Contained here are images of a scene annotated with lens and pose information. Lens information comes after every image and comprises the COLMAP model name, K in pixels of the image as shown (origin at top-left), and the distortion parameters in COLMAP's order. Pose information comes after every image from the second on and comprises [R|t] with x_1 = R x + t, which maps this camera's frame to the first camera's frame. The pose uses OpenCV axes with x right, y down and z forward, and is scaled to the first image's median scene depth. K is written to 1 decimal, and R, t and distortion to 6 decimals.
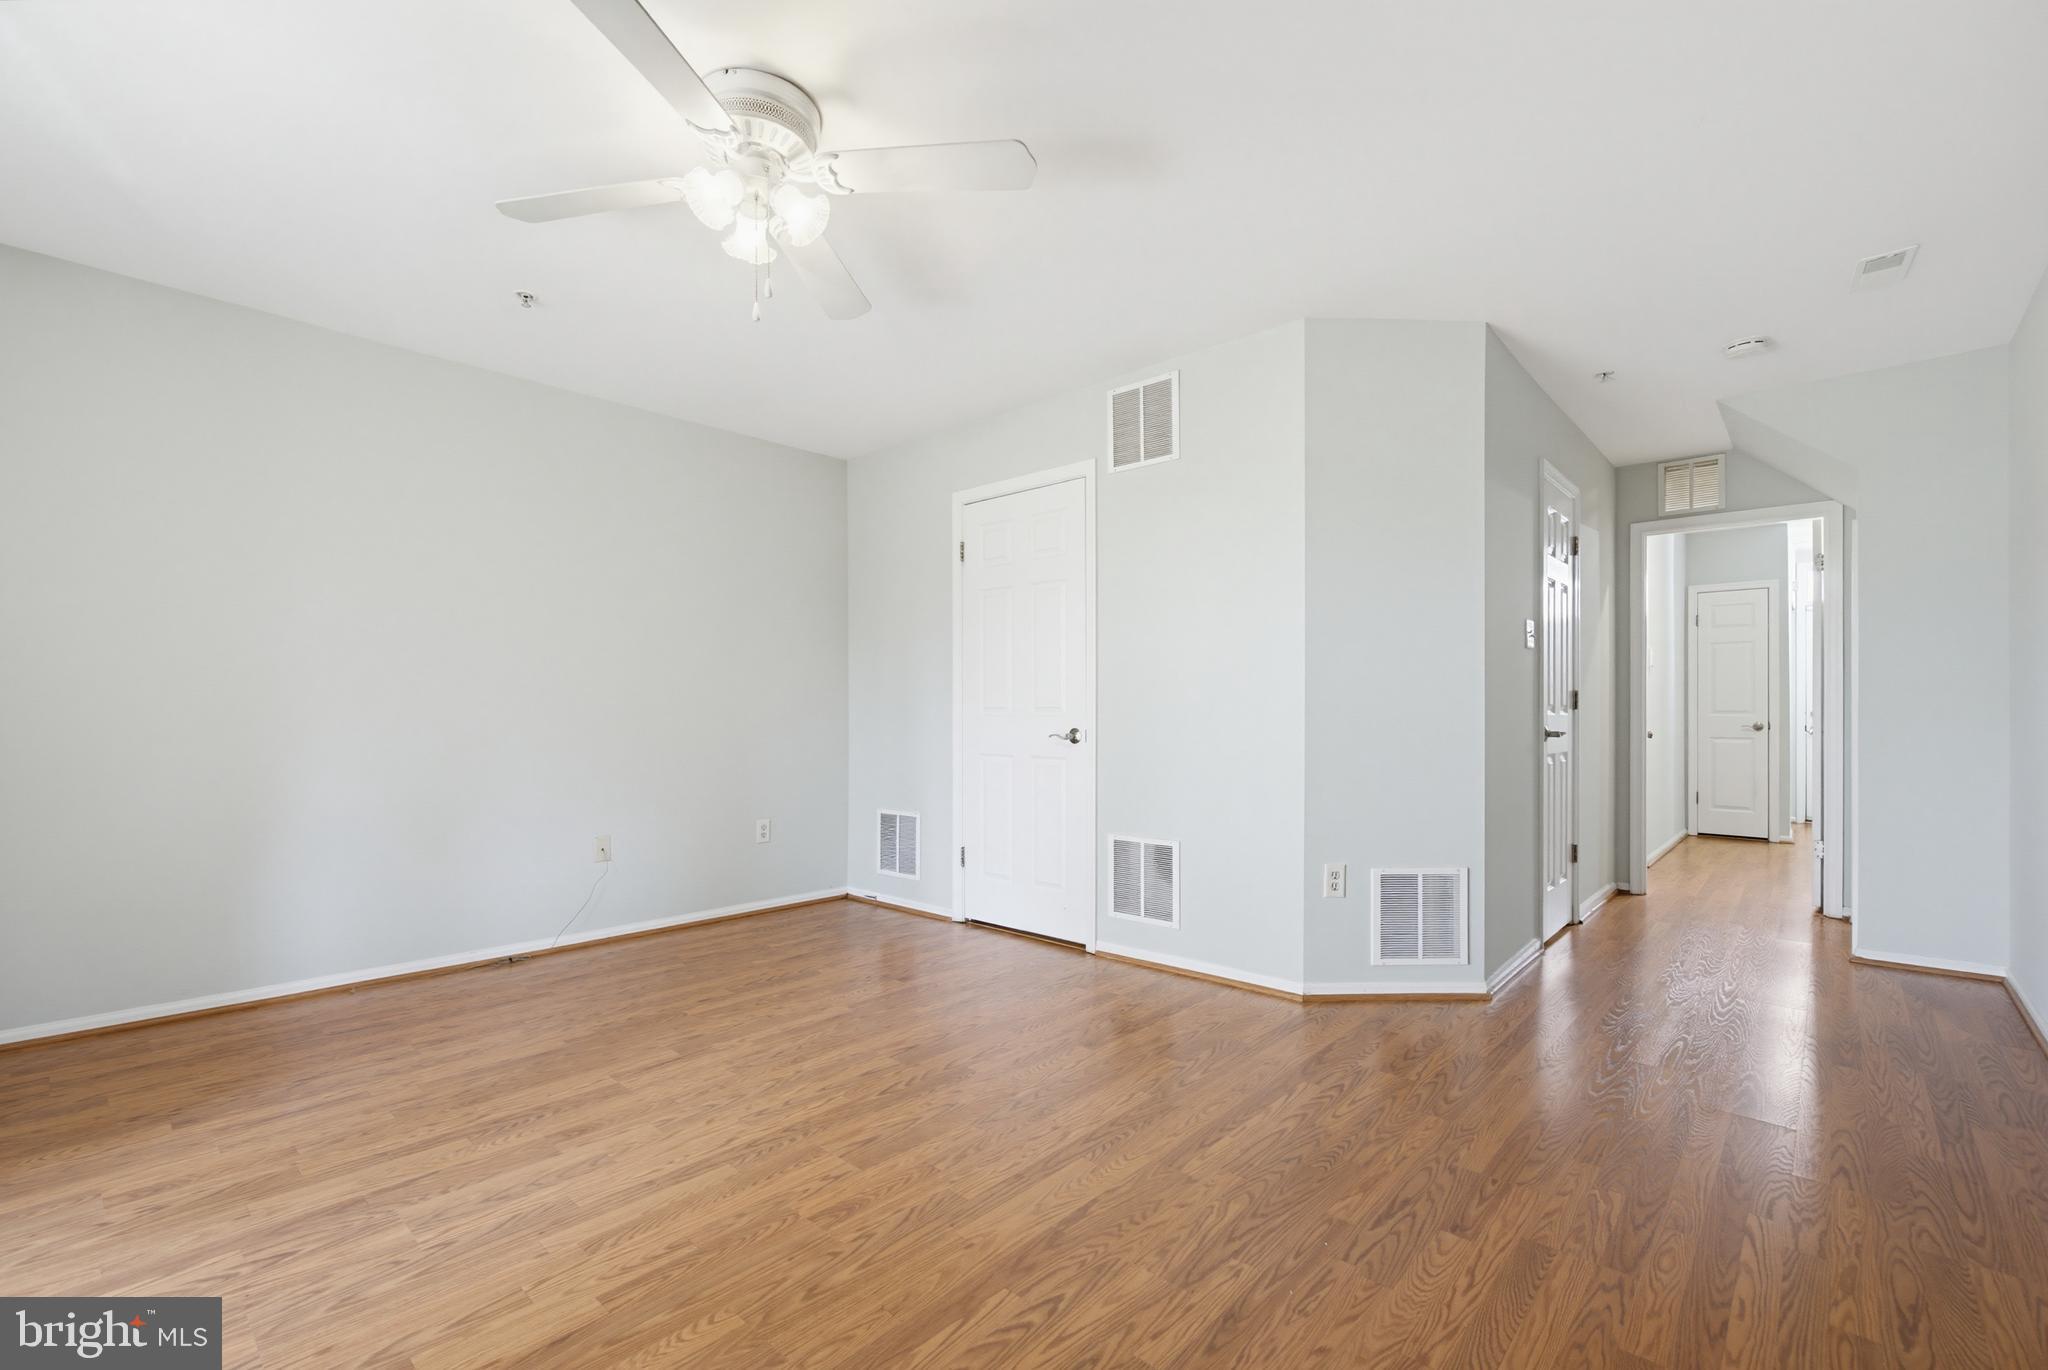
lens RADIAL K [[888.7, 0, 1021.5], [0, 888.7, 705.1], [0, 0, 1]] dist [-0.000593, 0.000178]
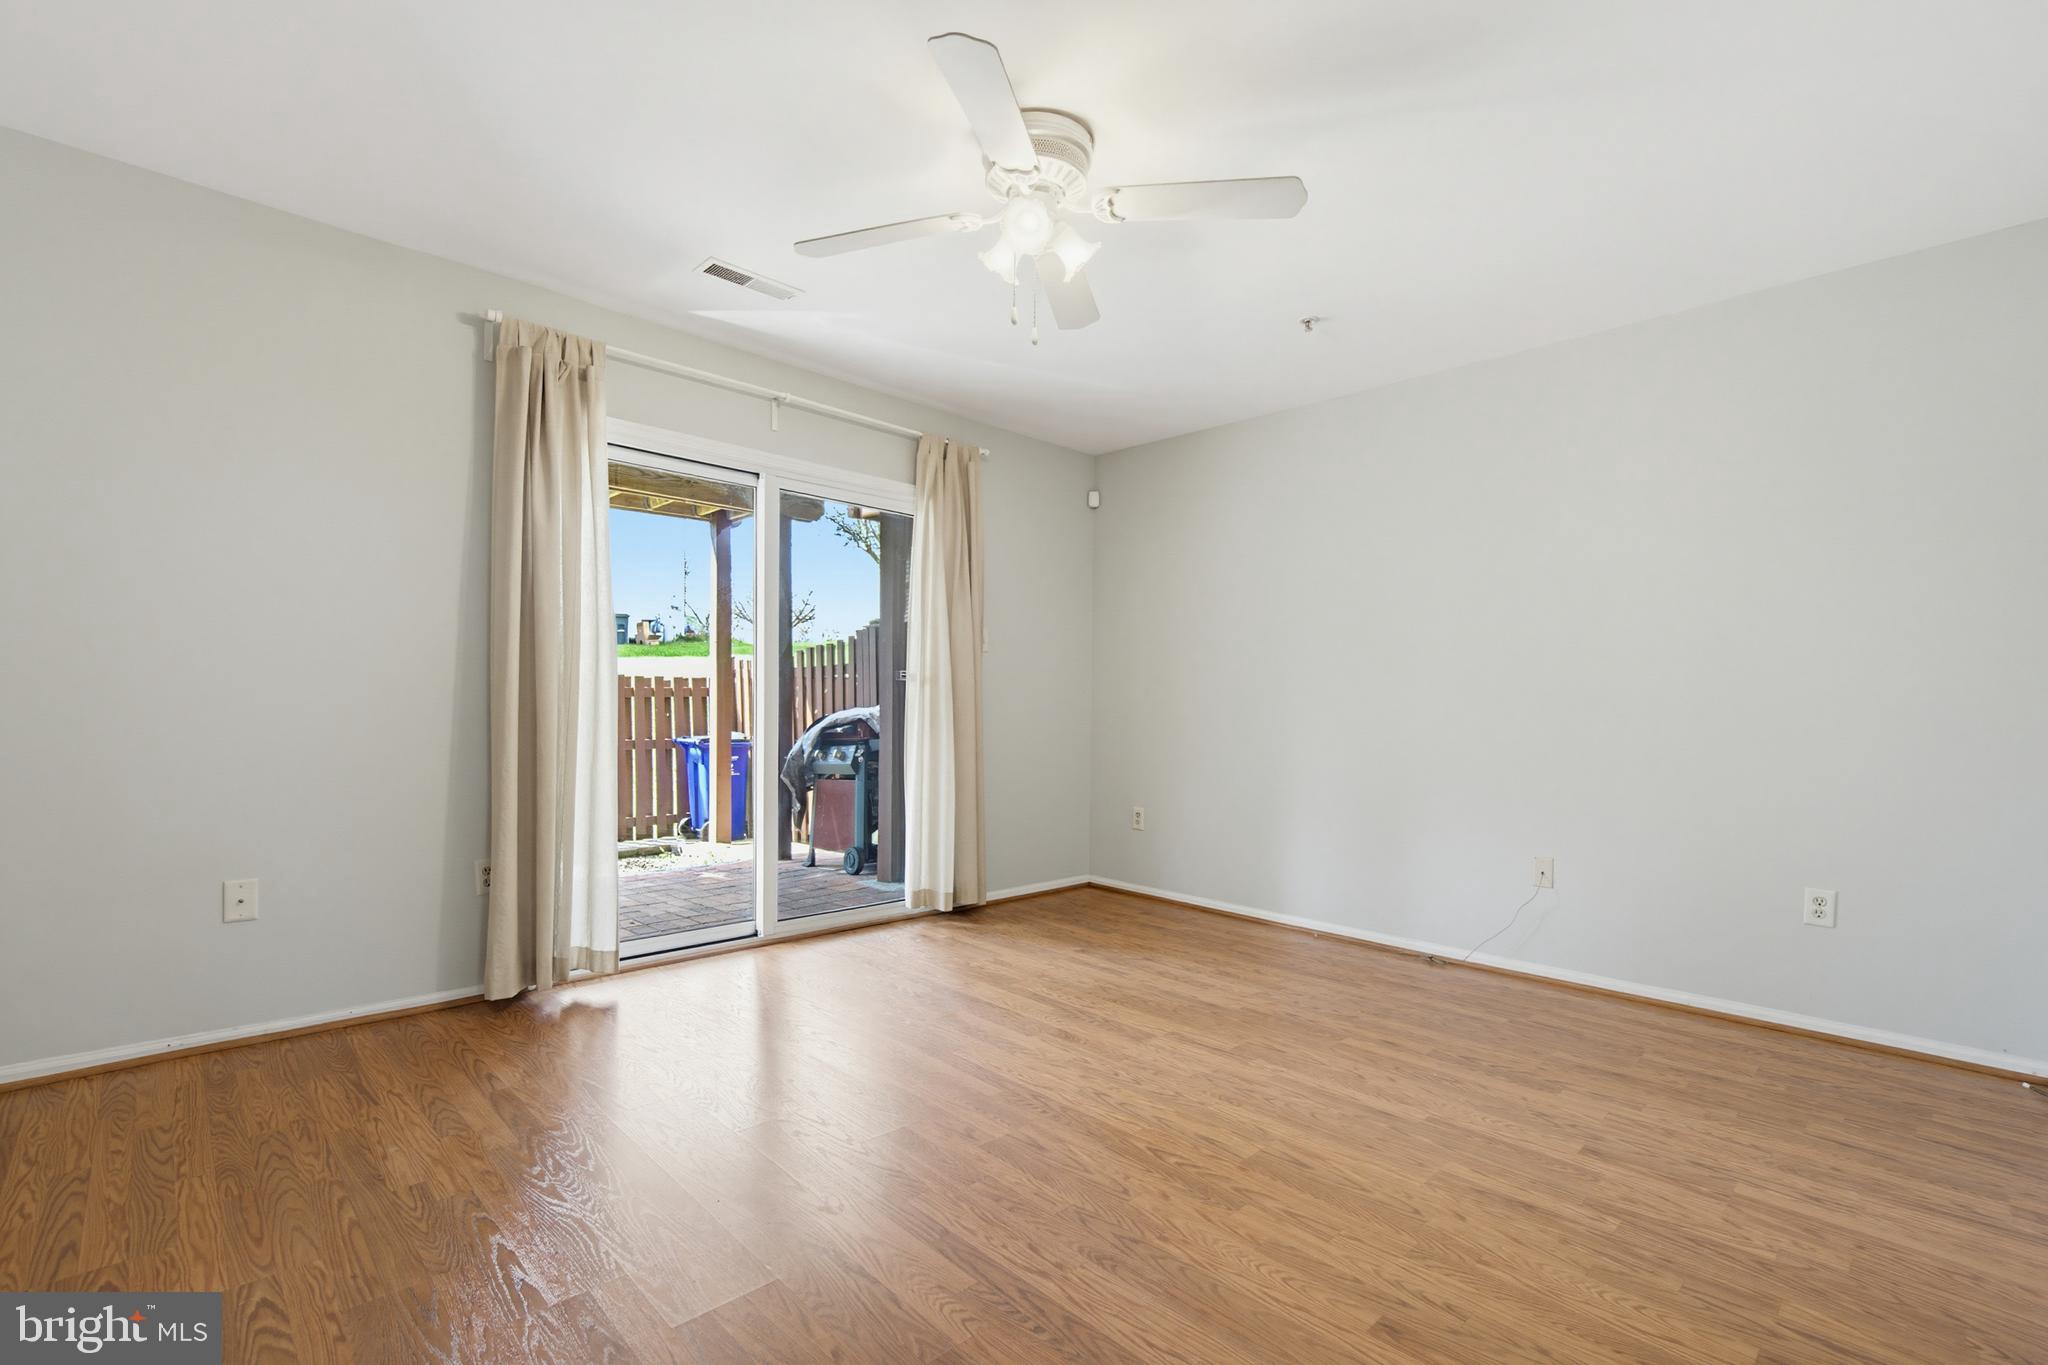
lens RADIAL K [[889.4, 0, 1019.4], [0, 889.4, 736.9], [0, 0, 1]] dist [-0.000036, 0.000066]
pose [[-0.057842, 0.029506, -0.997890, 0.595020], [-0.004772, 0.999544, 0.029832, 0.010521], [0.998314, 0.006487, -0.057675, 0.782380]]
